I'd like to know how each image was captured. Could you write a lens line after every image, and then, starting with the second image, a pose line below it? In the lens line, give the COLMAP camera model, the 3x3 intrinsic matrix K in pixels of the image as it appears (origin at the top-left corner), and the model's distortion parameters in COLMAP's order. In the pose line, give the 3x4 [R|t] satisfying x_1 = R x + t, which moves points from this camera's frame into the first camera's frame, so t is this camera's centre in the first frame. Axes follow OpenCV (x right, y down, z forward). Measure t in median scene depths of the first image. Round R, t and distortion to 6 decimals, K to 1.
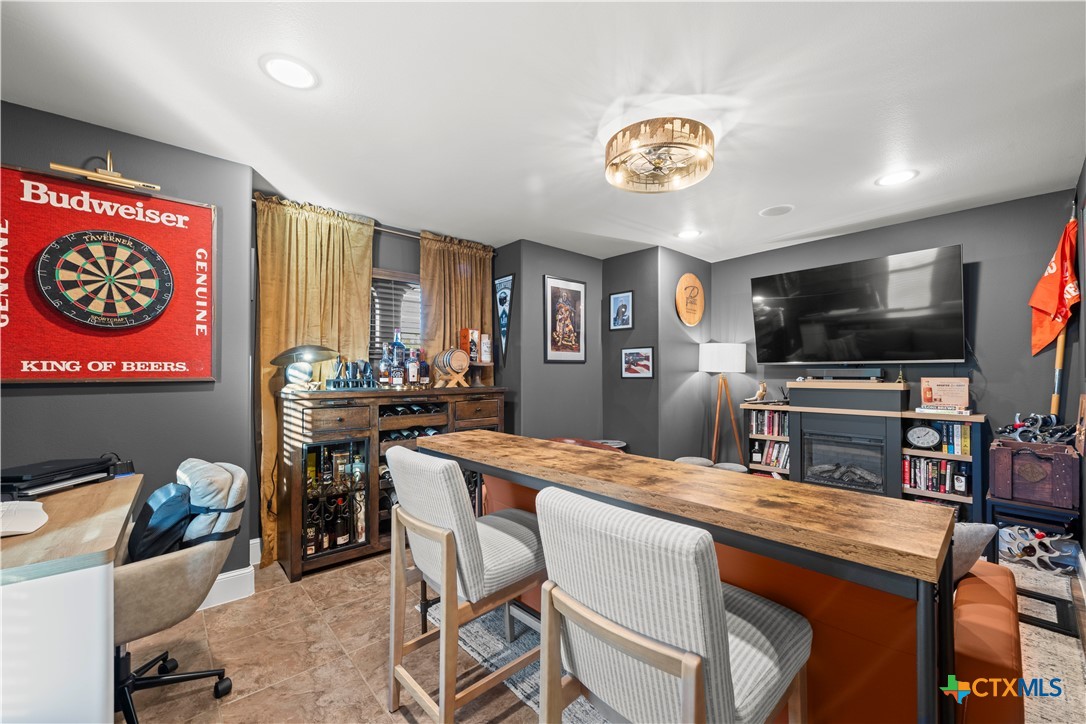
lens RADIAL K [[428.9, 0, 546.8], [0, 428.9, 365.9], [0, 0, 1]] dist [0.001914, -0.000519]
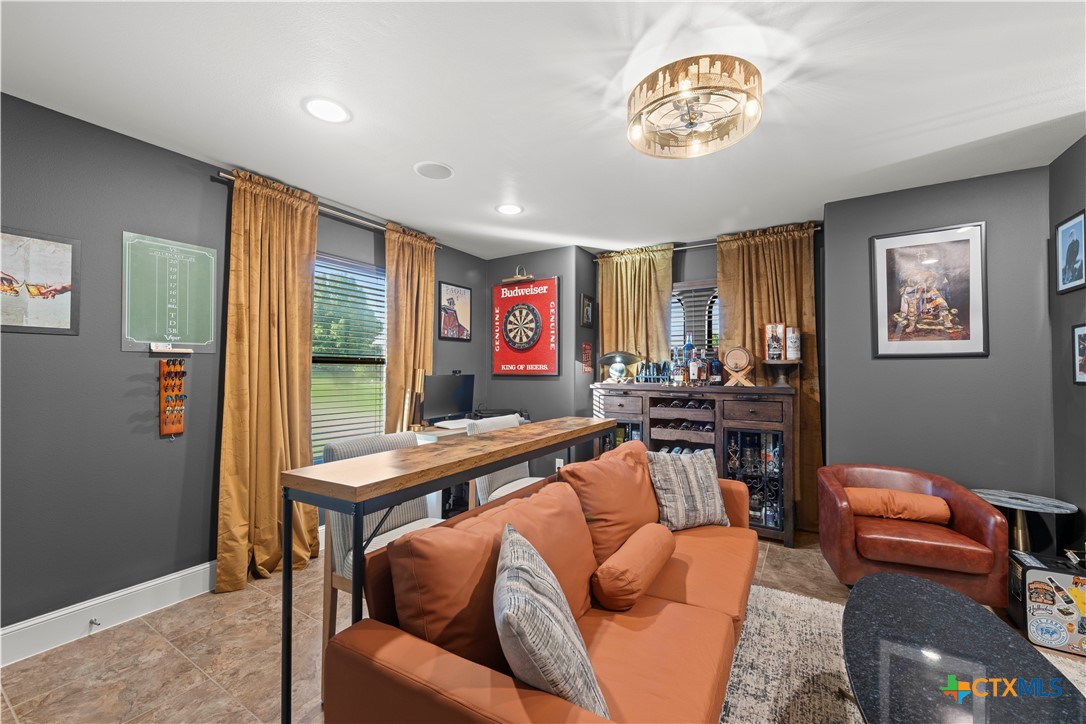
lens RADIAL K [[428.9, 0, 546.6], [0, 428.9, 362.8], [0, 0, 1]] dist [0.001914, -0.000519]
pose [[0.282884, -0.017875, -0.958987, 0.915219], [0.007605, 0.999837, -0.016393, 0.013617], [0.959124, -0.002656, 0.282974, 0.465067]]
